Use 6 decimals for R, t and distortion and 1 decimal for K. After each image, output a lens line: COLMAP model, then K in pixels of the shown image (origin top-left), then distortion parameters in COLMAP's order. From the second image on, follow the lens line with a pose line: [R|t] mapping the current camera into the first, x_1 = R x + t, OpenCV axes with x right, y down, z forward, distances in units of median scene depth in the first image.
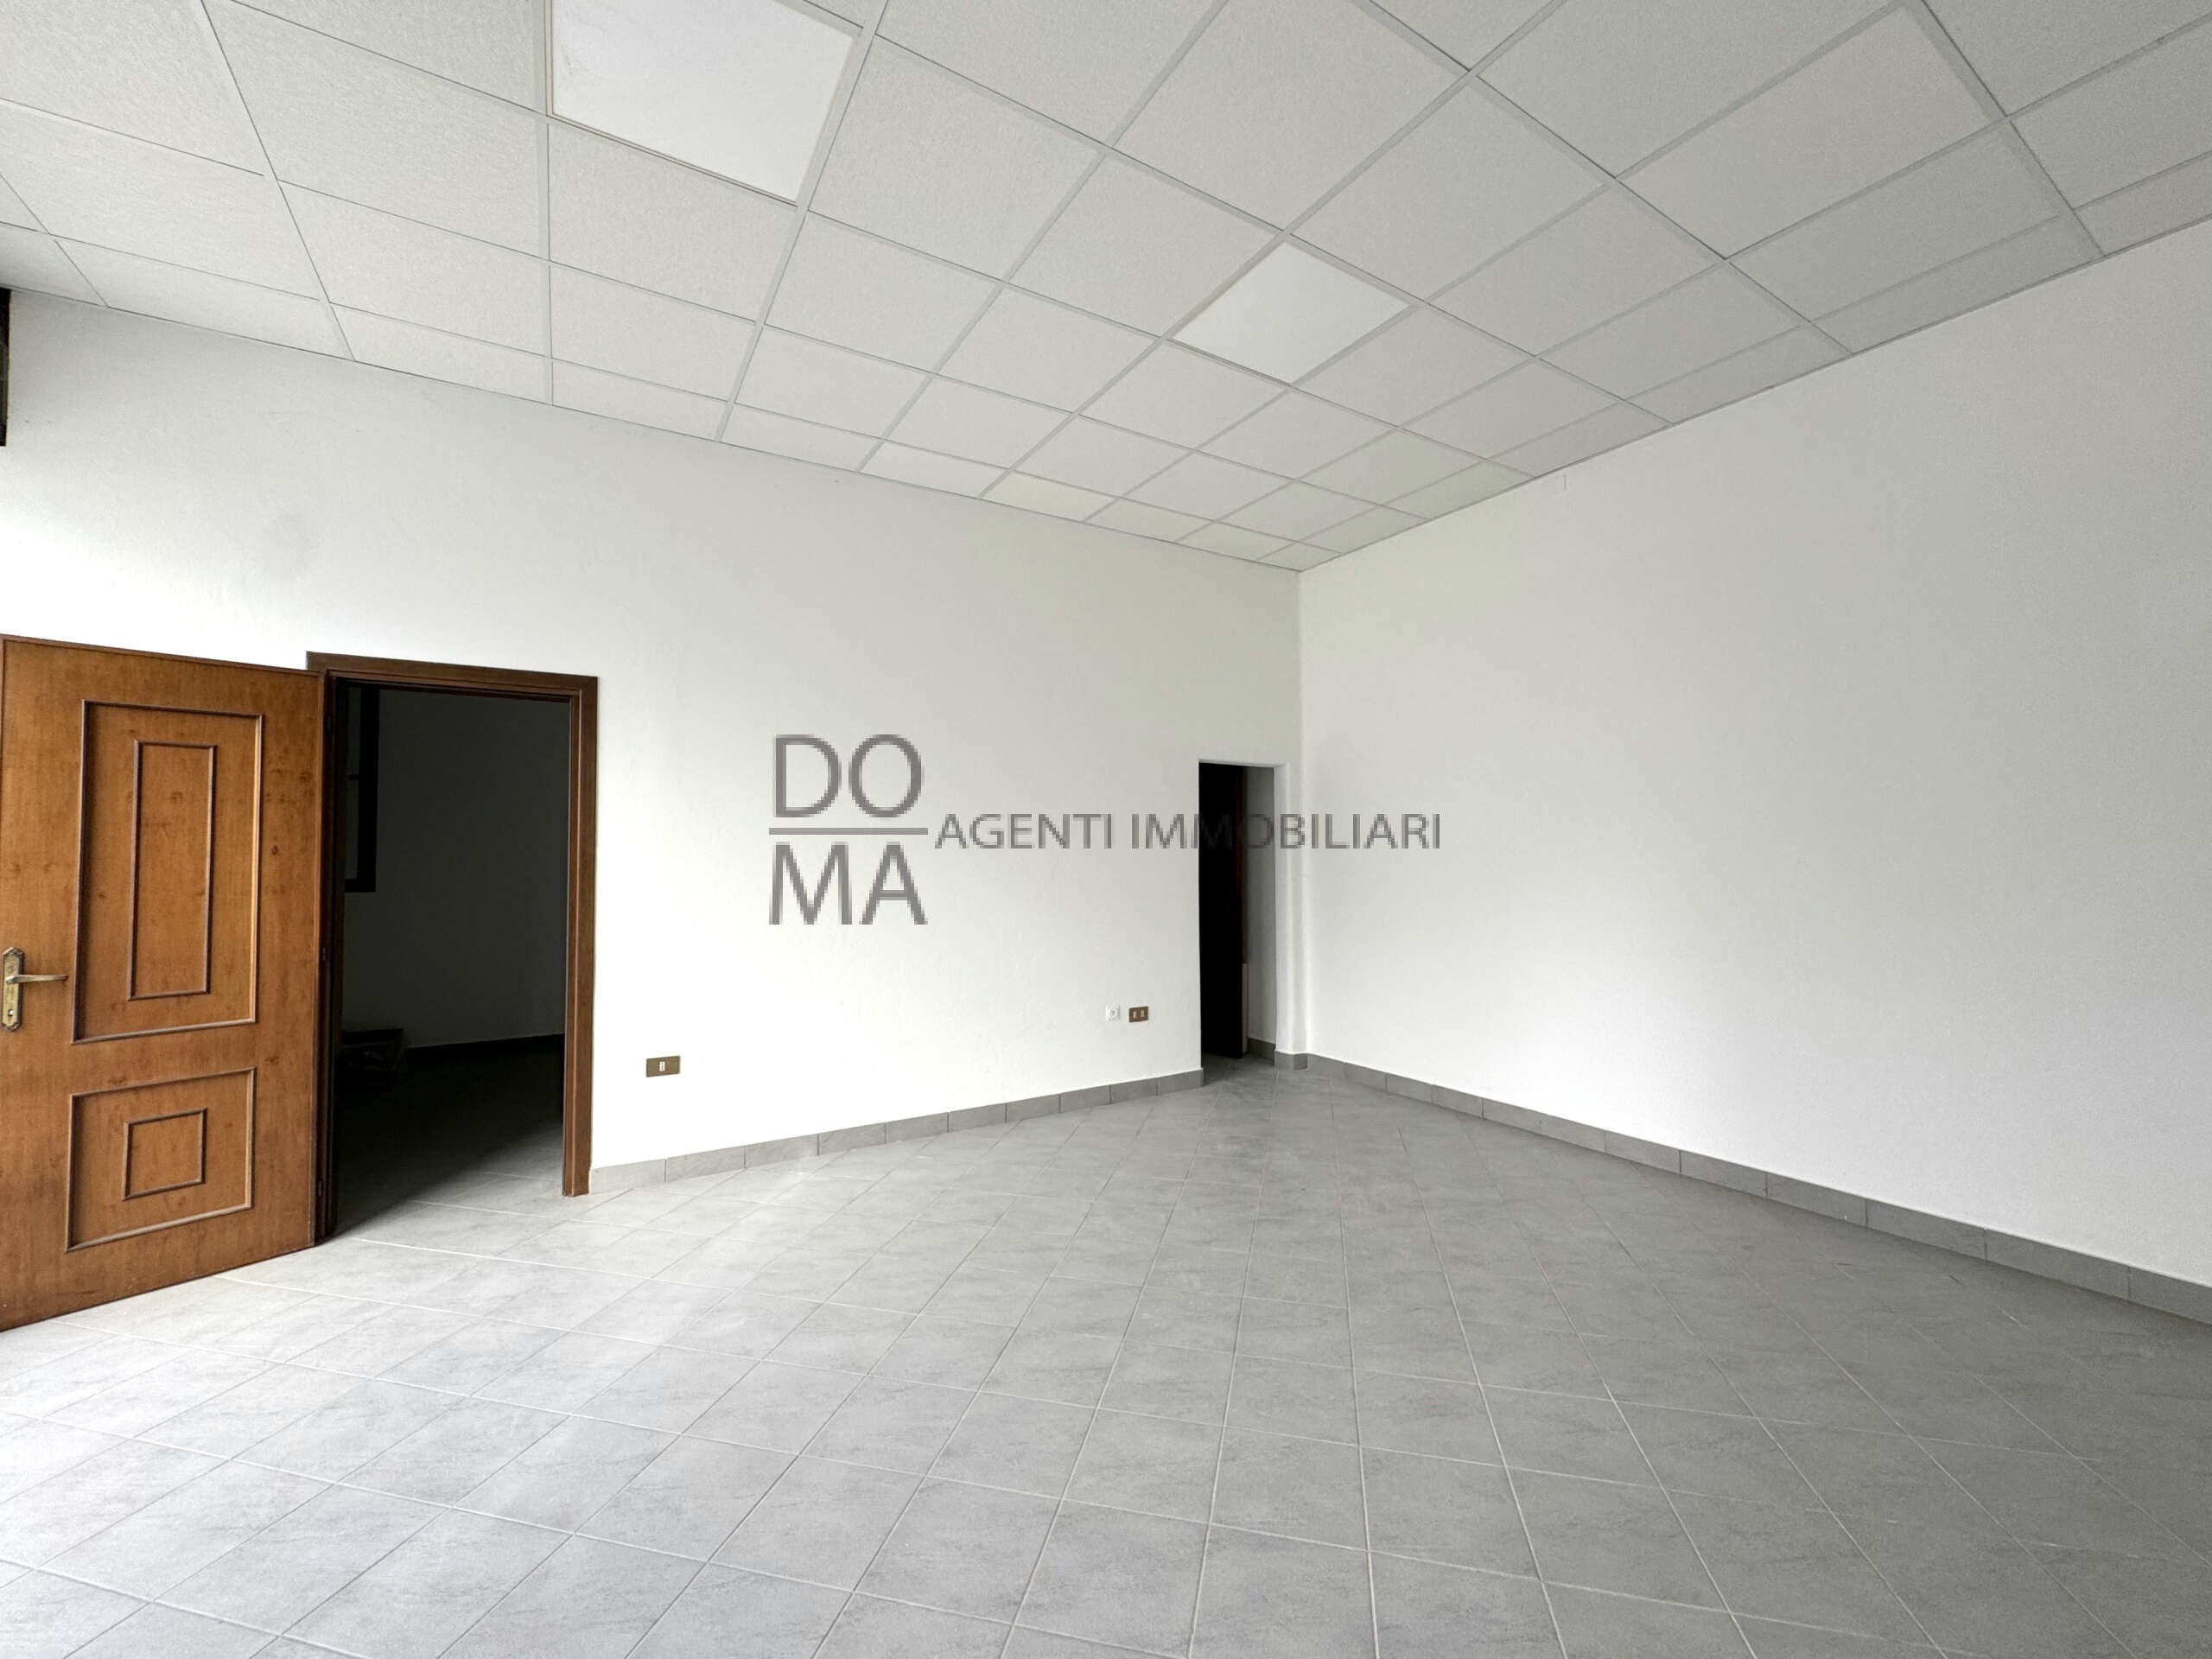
lens RADIAL K [[881.9, 0, 1110.8], [0, 881.9, 830.9], [0, 0, 1]] dist [0.002328, -0.001084]
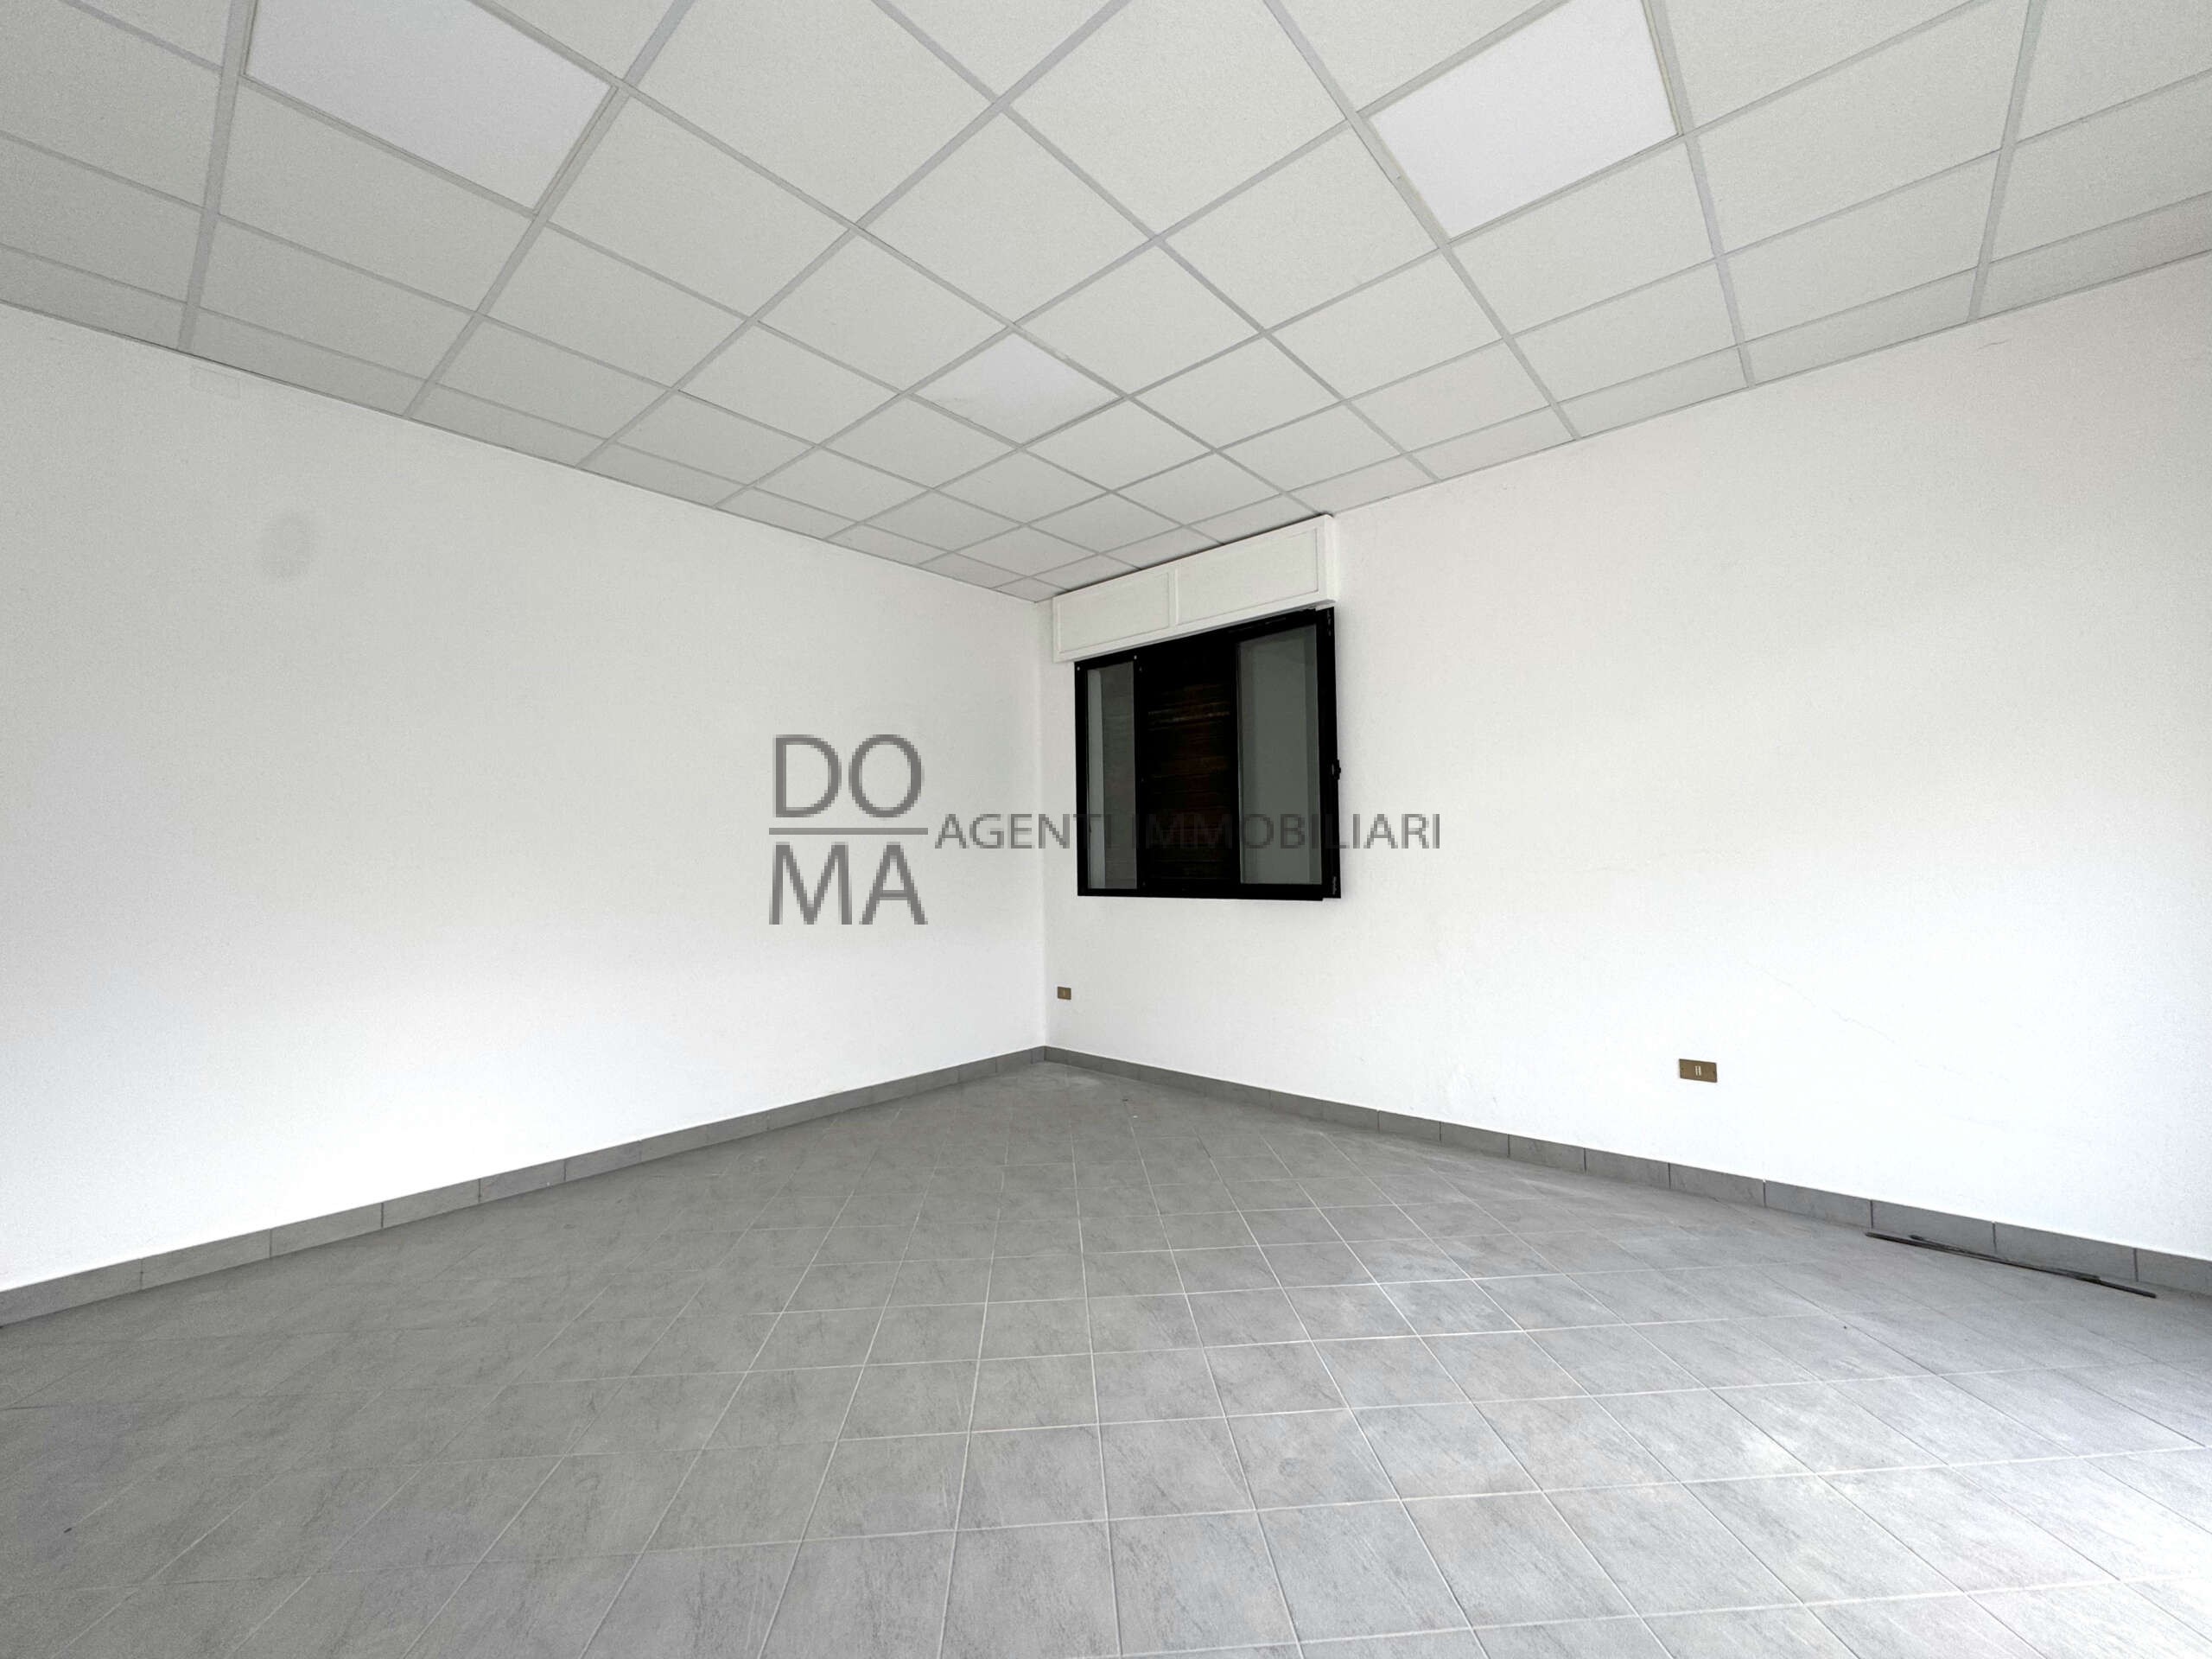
lens RADIAL K [[881.9, 0, 1106.1], [0, 881.9, 827.9], [0, 0, 1]] dist [0.002328, -0.001084]
pose [[-0.293024, 0.047294, 0.954935, -0.348481], [-0.004695, 0.998693, -0.050902, 0.015352], [-0.956093, -0.019399, -0.292419, 0.429535]]
